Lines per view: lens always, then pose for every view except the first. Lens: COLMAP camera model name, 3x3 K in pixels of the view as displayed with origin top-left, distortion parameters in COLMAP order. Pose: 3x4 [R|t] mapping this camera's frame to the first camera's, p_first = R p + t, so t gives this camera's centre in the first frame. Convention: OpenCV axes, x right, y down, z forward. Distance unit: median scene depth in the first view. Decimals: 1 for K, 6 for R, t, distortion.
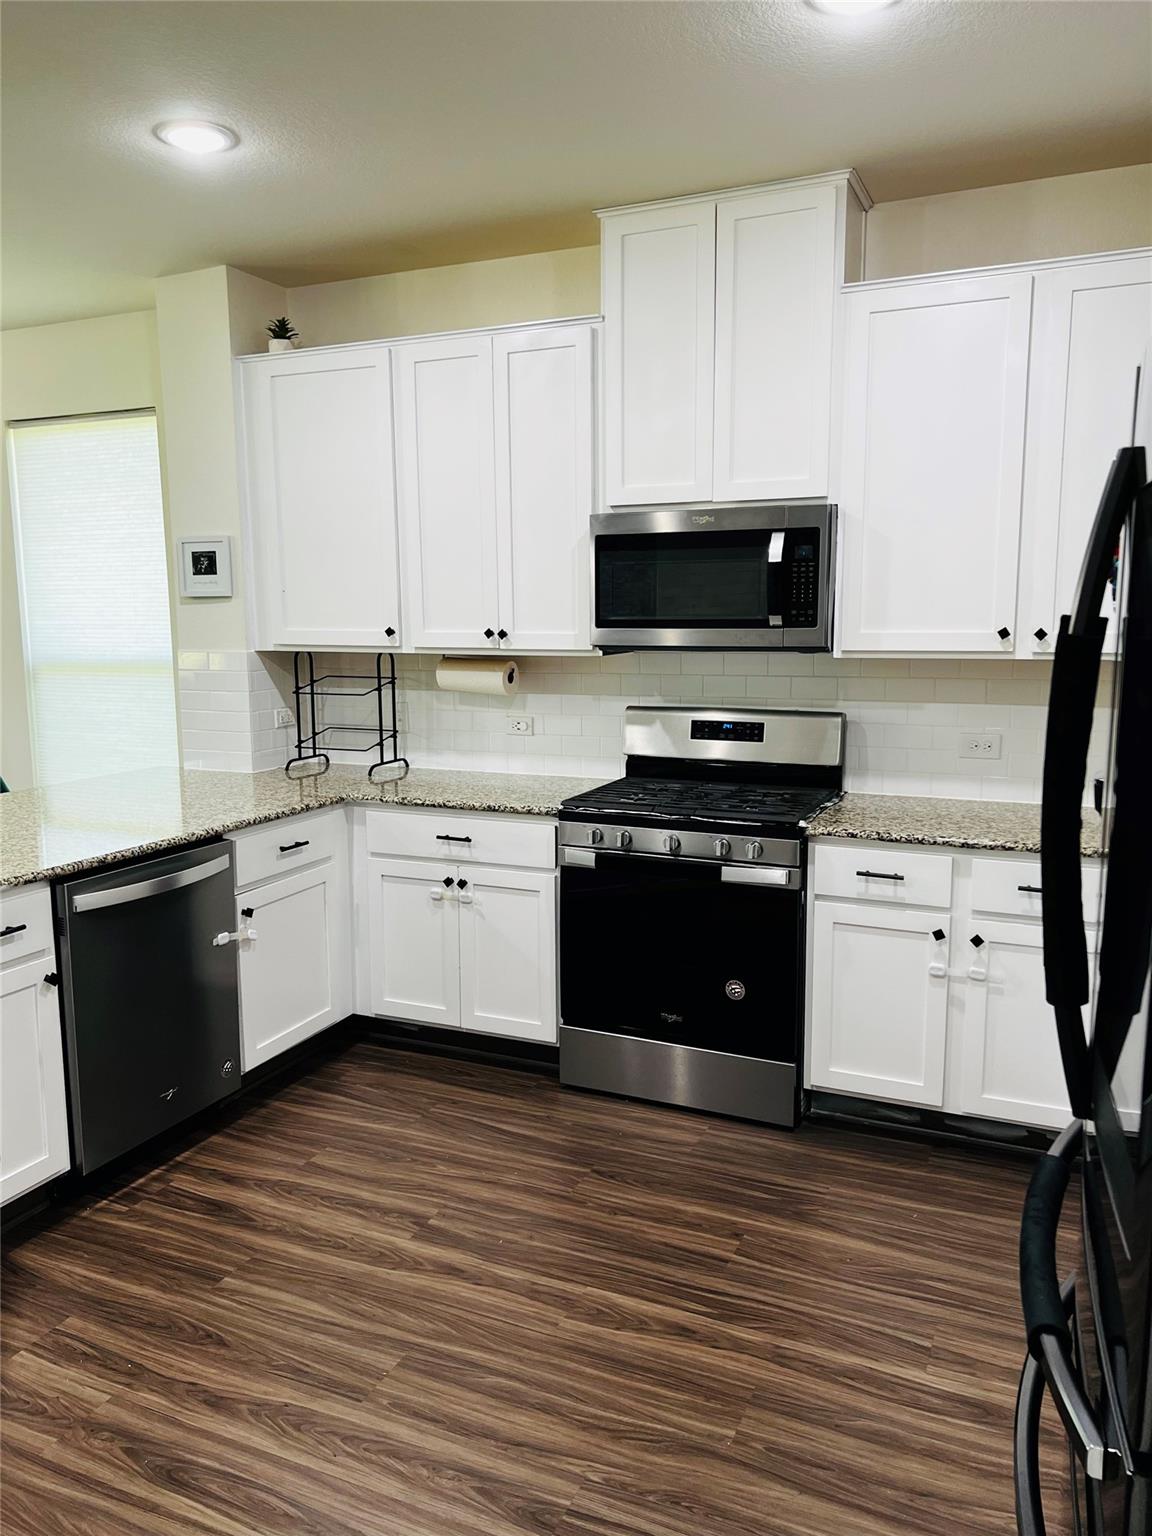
lens RADIAL K [[1142.4, 0, 576.0], [0, 1142.4, 768.0], [0, 0, 1]] dist [0.101774, -0.153165]
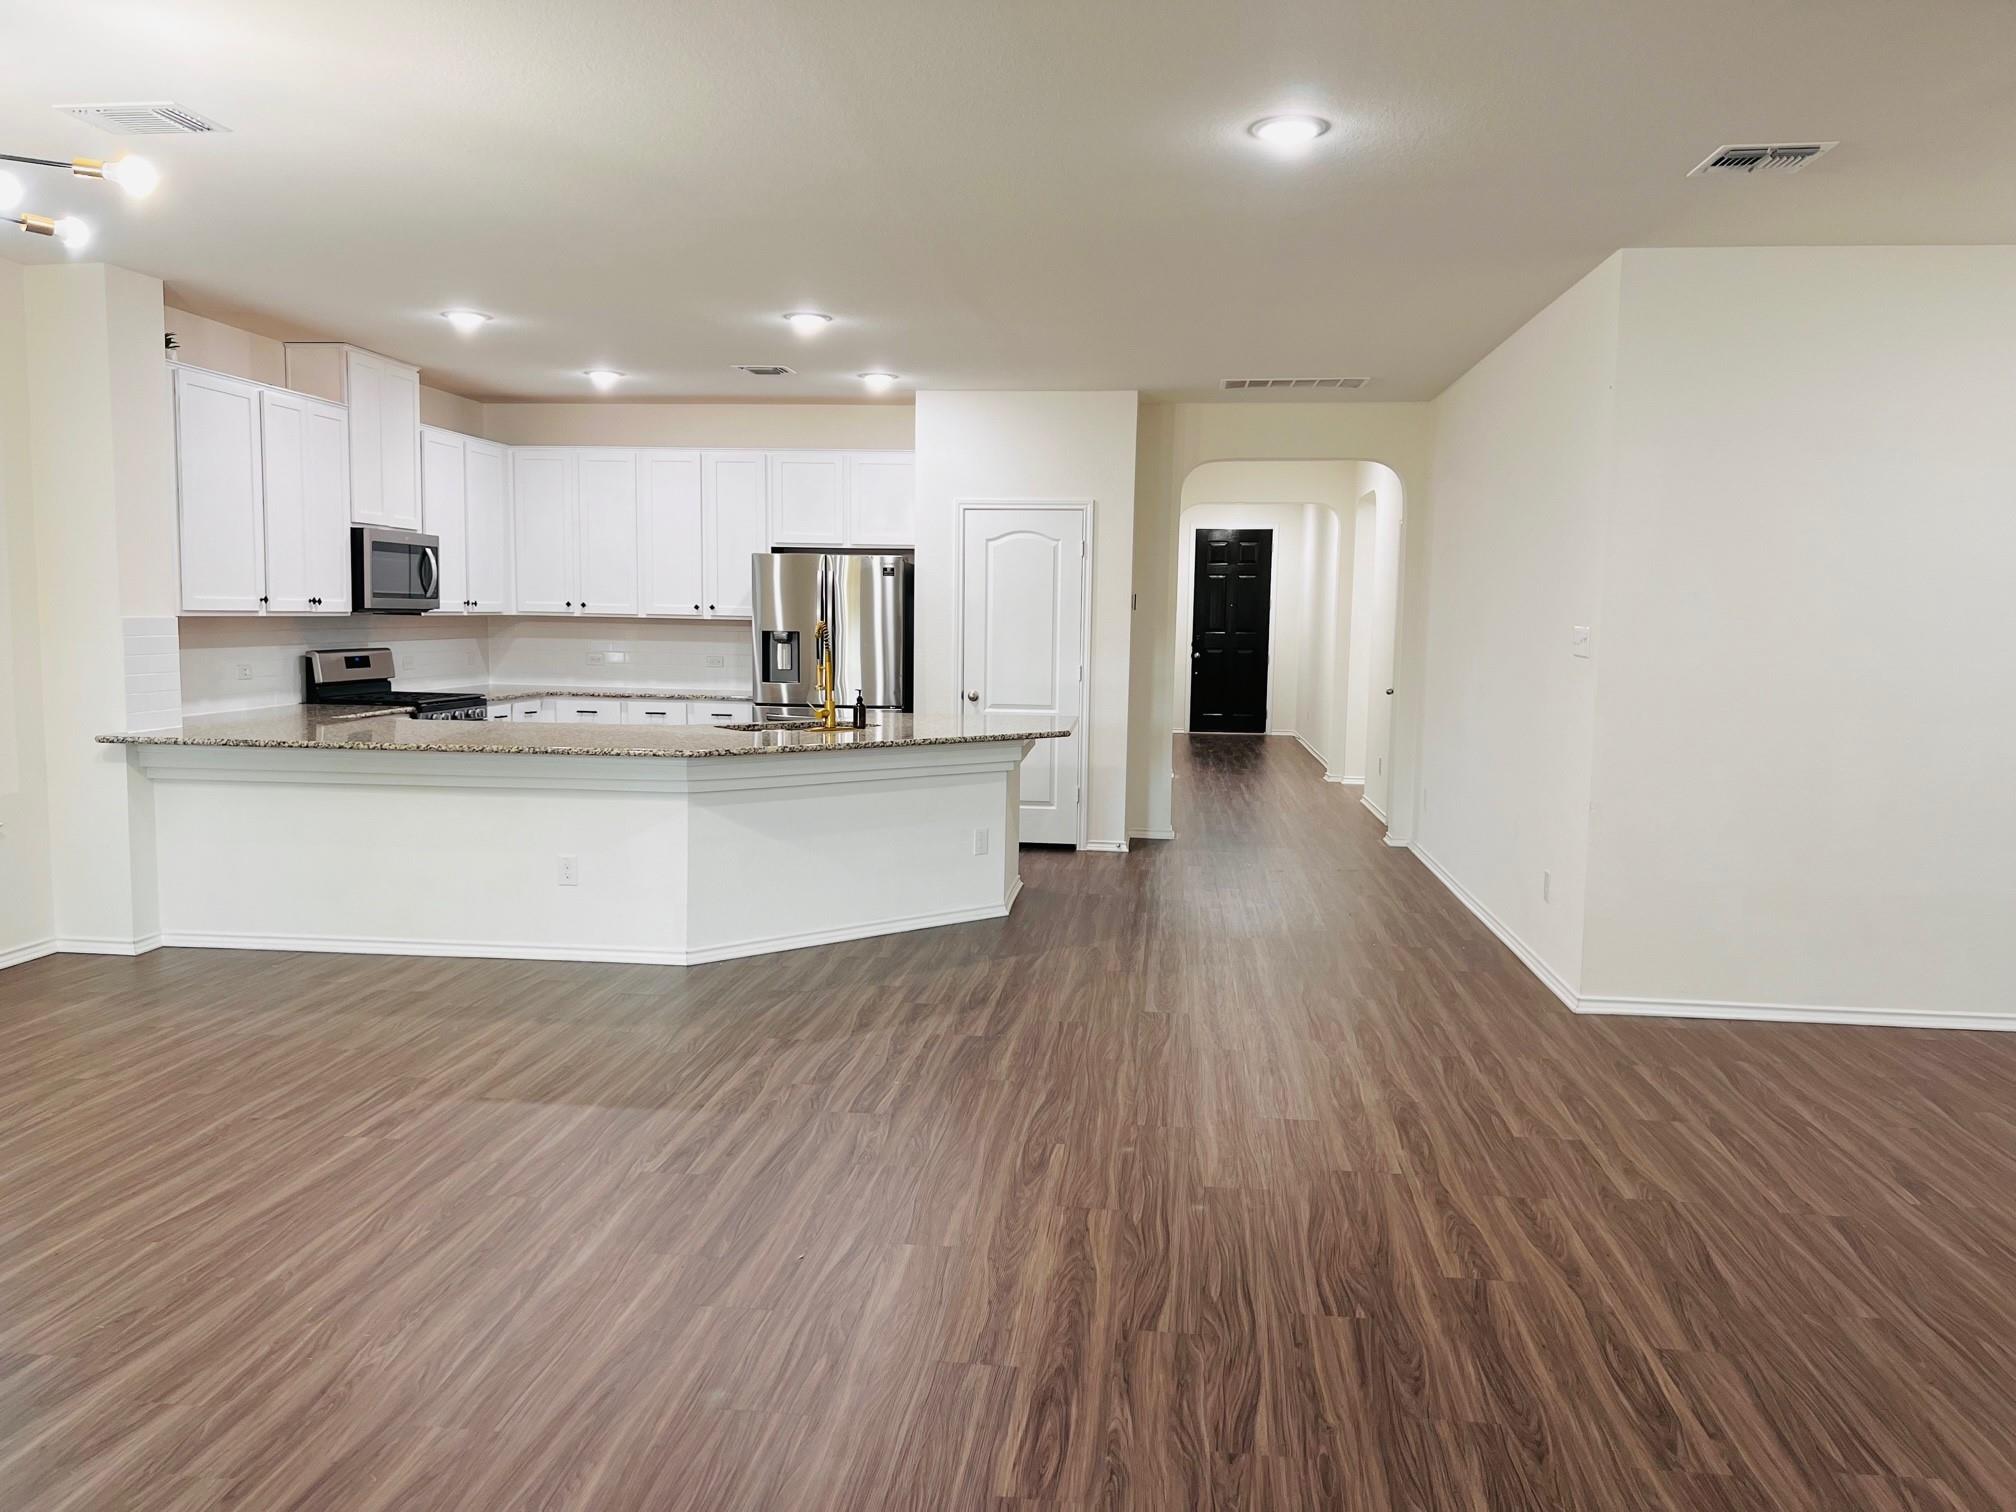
lens RADIAL K [[1514.0, 0, 998.0], [0, 1514.0, 749.7], [0, 0, 1]] dist [0.078156, -0.085561]
pose [[-0.304430, -0.087412, 0.948515, -2.267172], [0.114622, 0.985183, 0.127579, -0.084886], [-0.945613, 0.147560, -0.289900, 0.812733]]
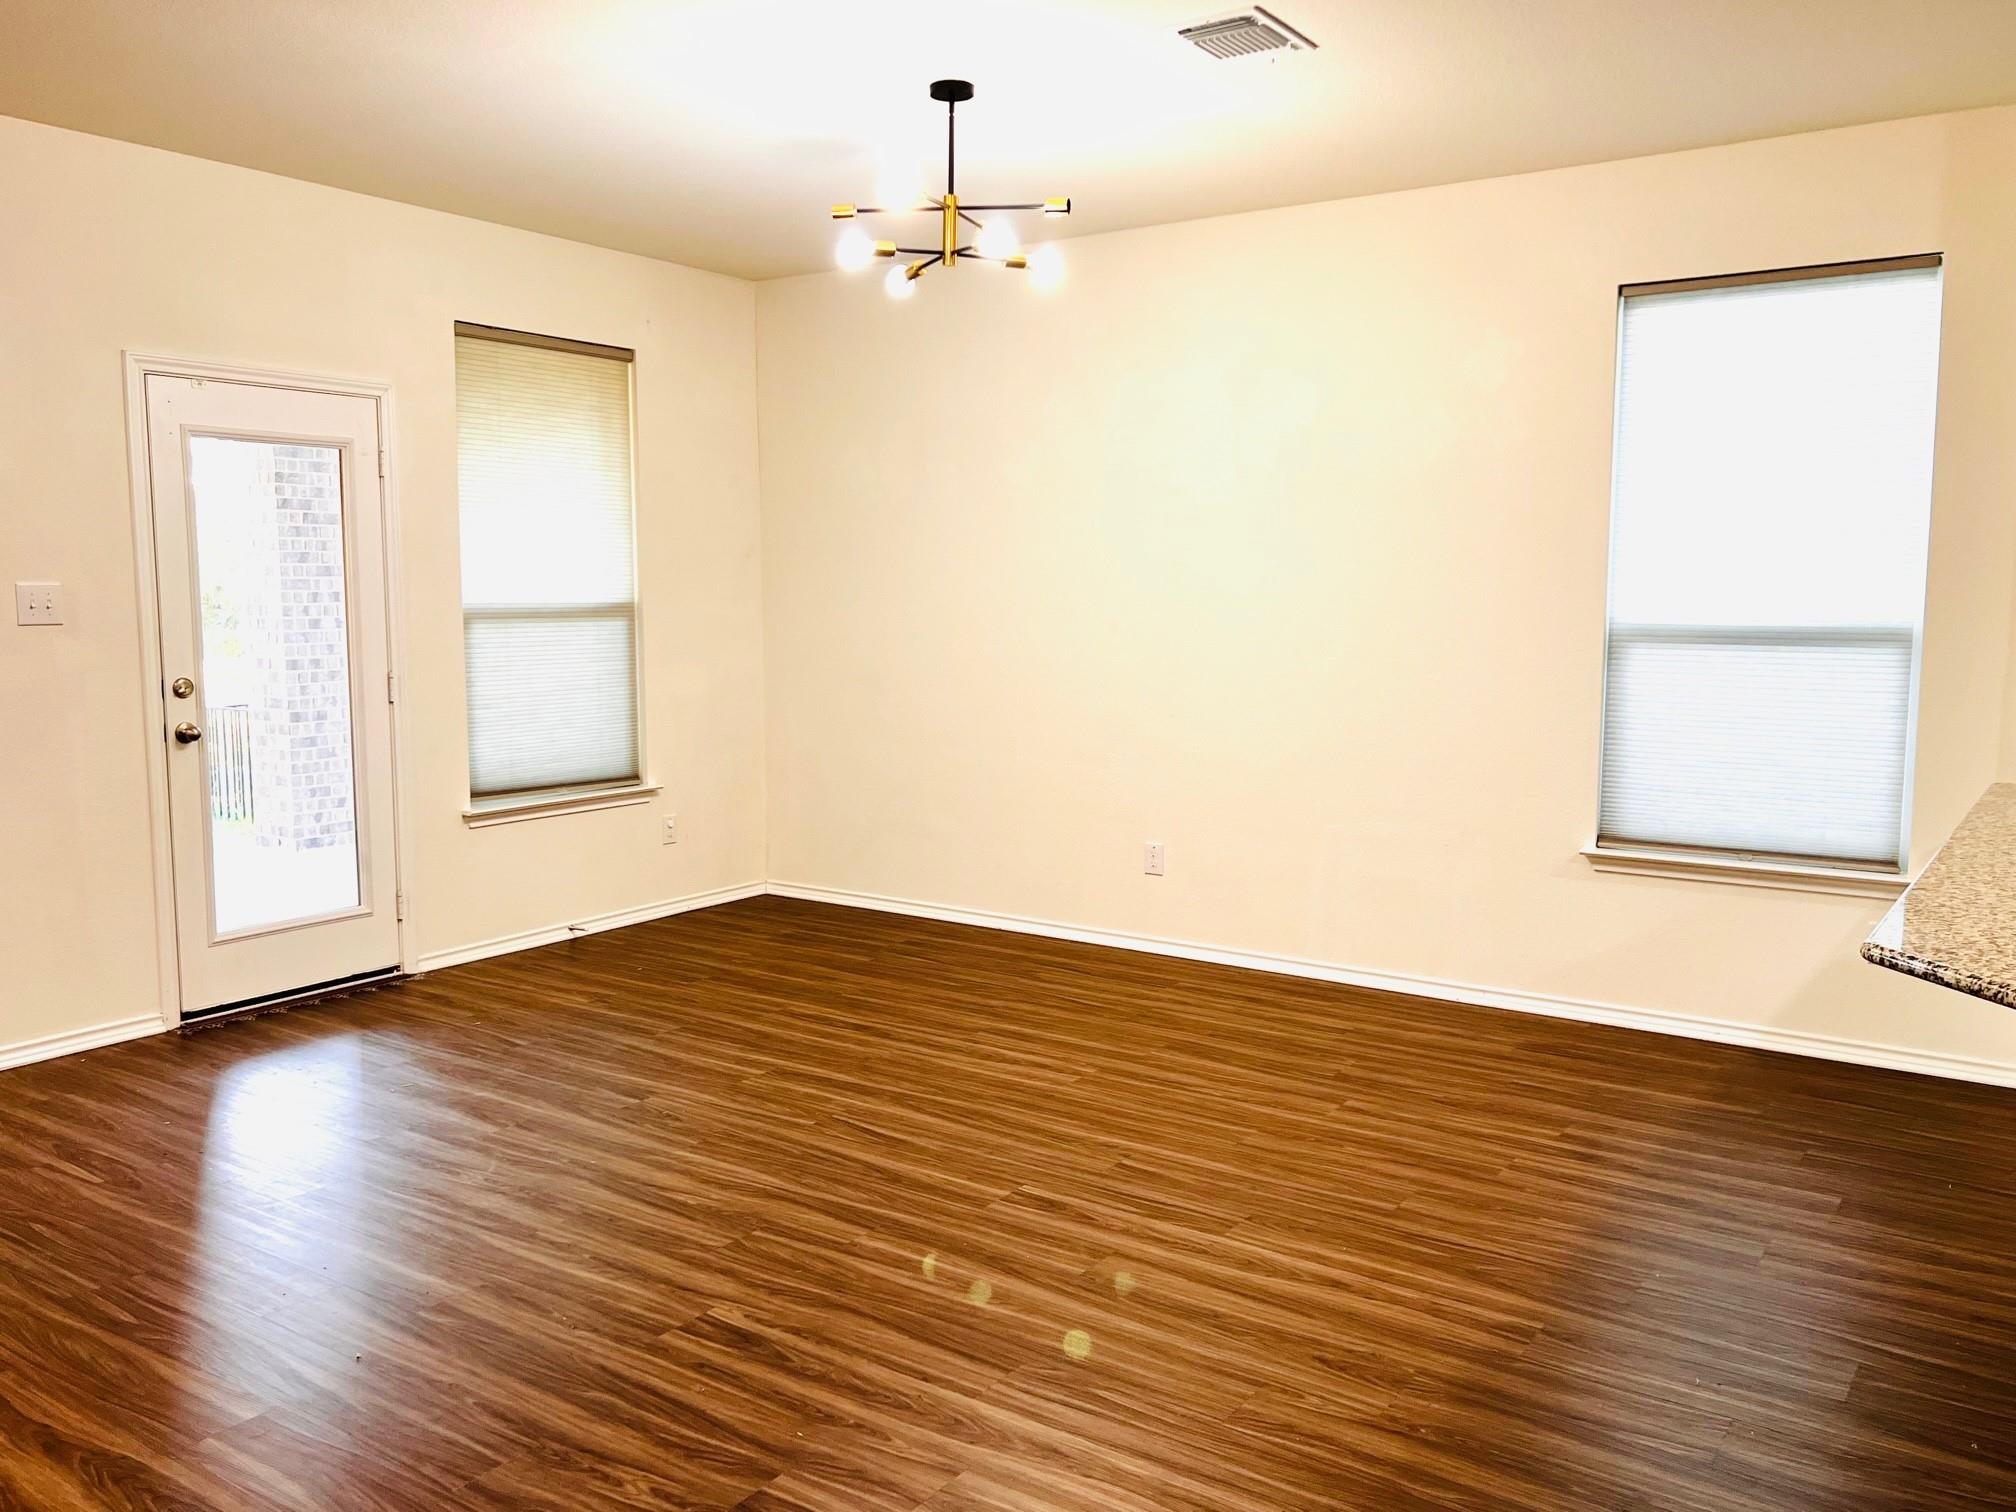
lens RADIAL K [[1596.4, 0, 995.3], [0, 1596.4, 755.9], [0, 0, 1]] dist [0.107939, -0.169404]
pose [[0.983056, 0.027454, -0.181238, -0.938674], [-0.032467, 0.999166, -0.024751, 0.030513], [0.180408, 0.030216, 0.983128, -0.034800]]
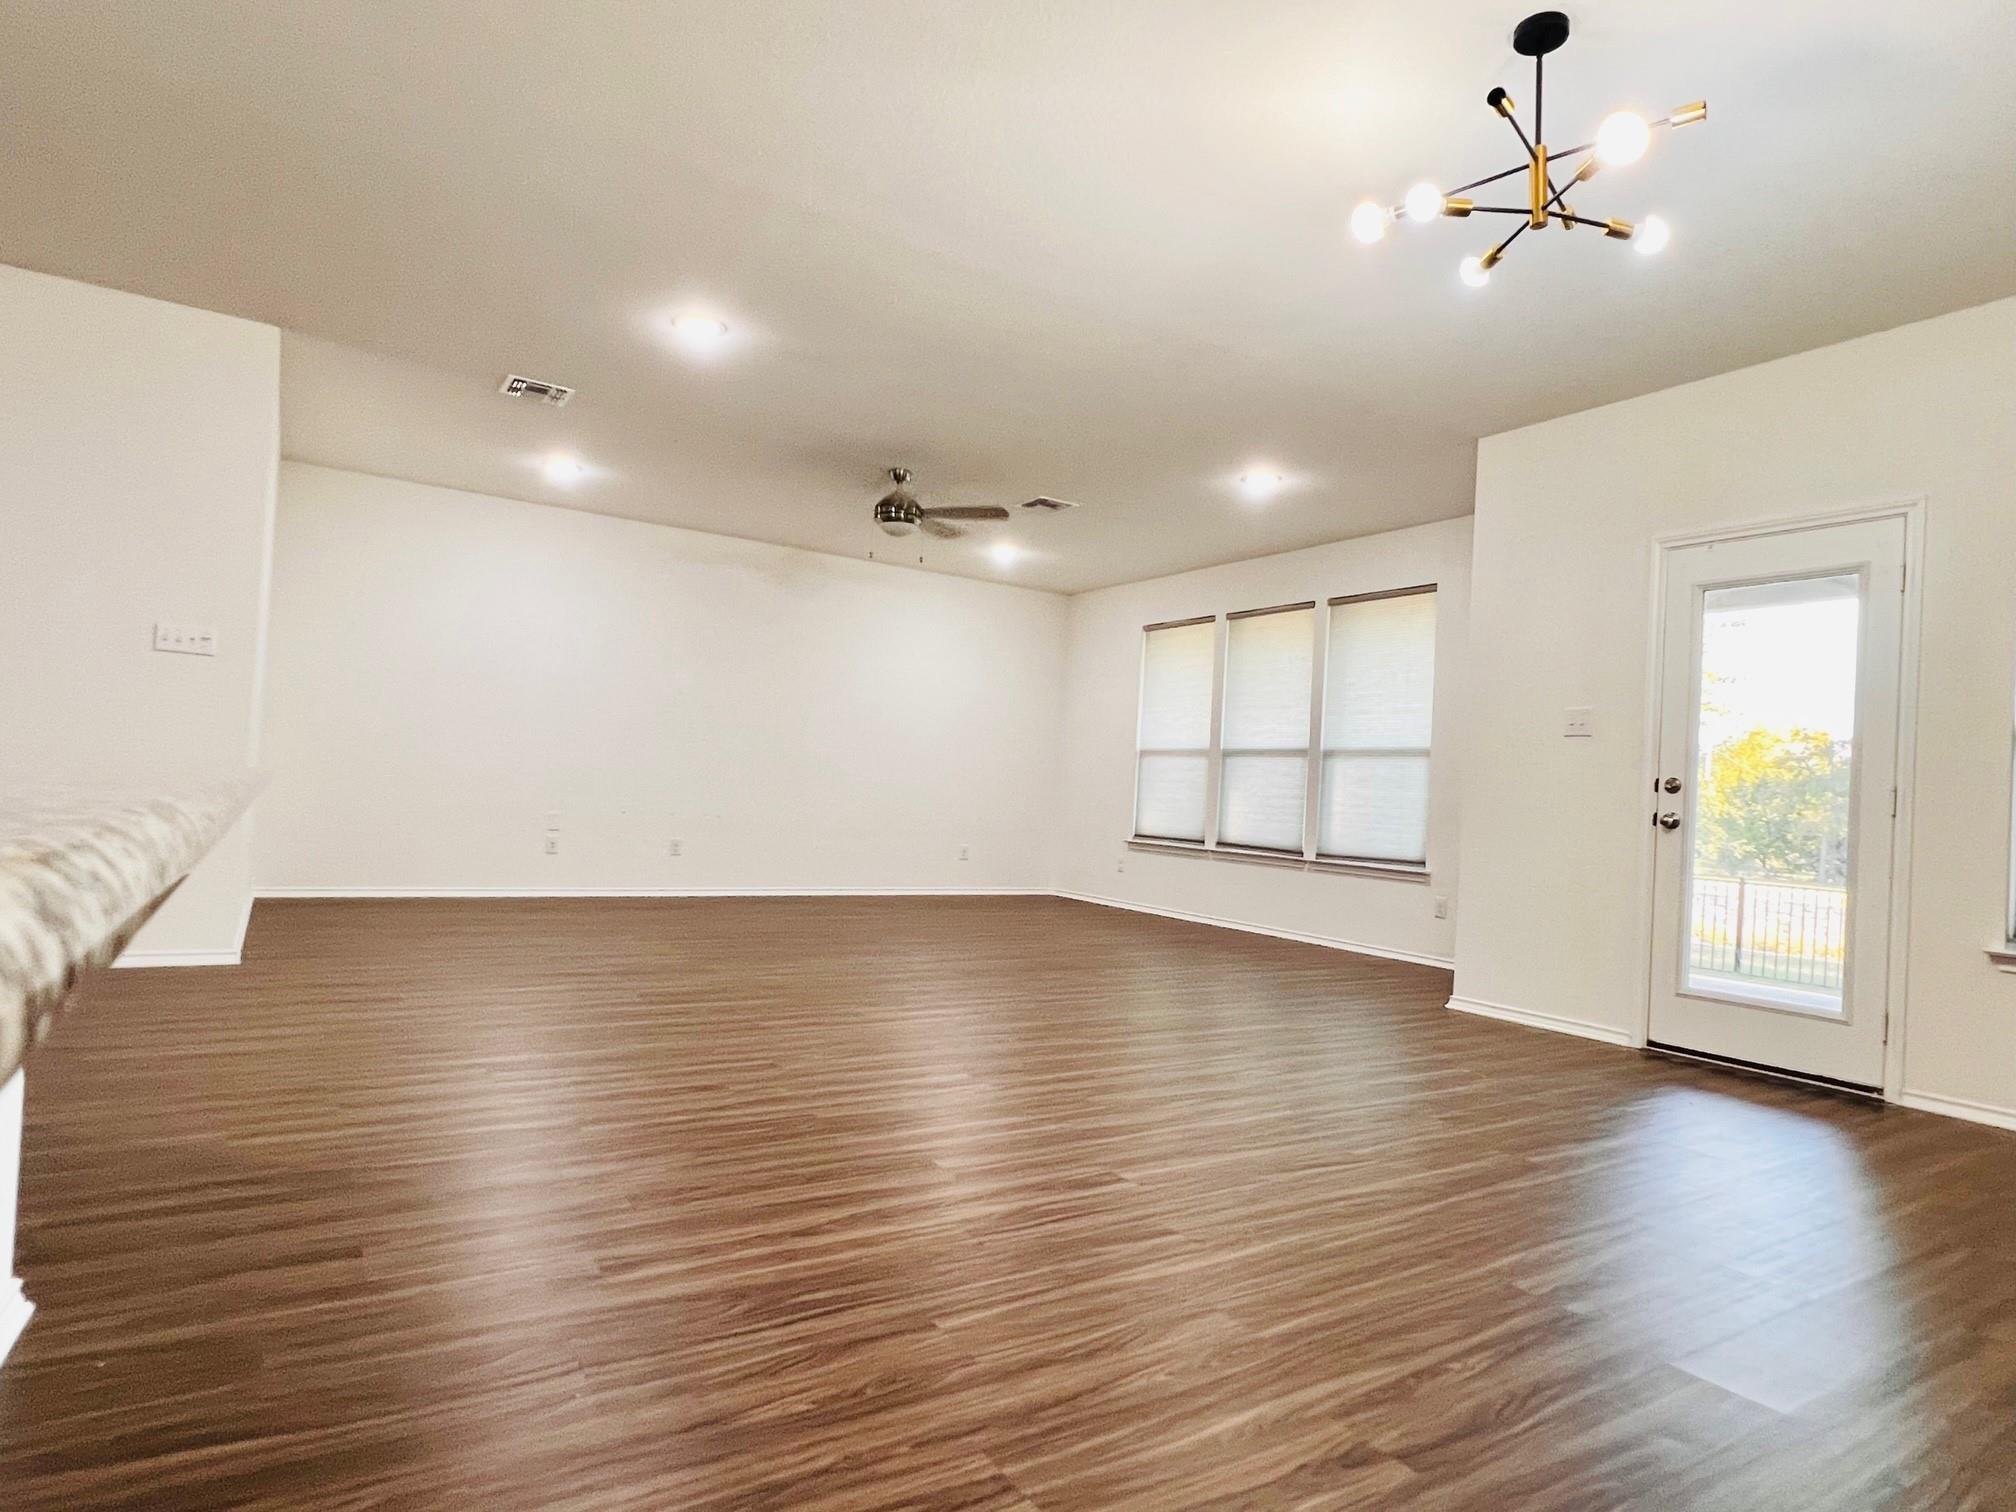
lens RADIAL K [[1125.0, 0, 1009.5], [0, 1125.0, 765.0], [0, 0, 1]] dist [0.001640, -0.000386]
pose [[-0.543520, -0.044549, -0.838213, -0.449647], [-0.163356, 0.985112, 0.053568, -0.008003], [0.823348, 0.166042, -0.542705, 1.252395]]
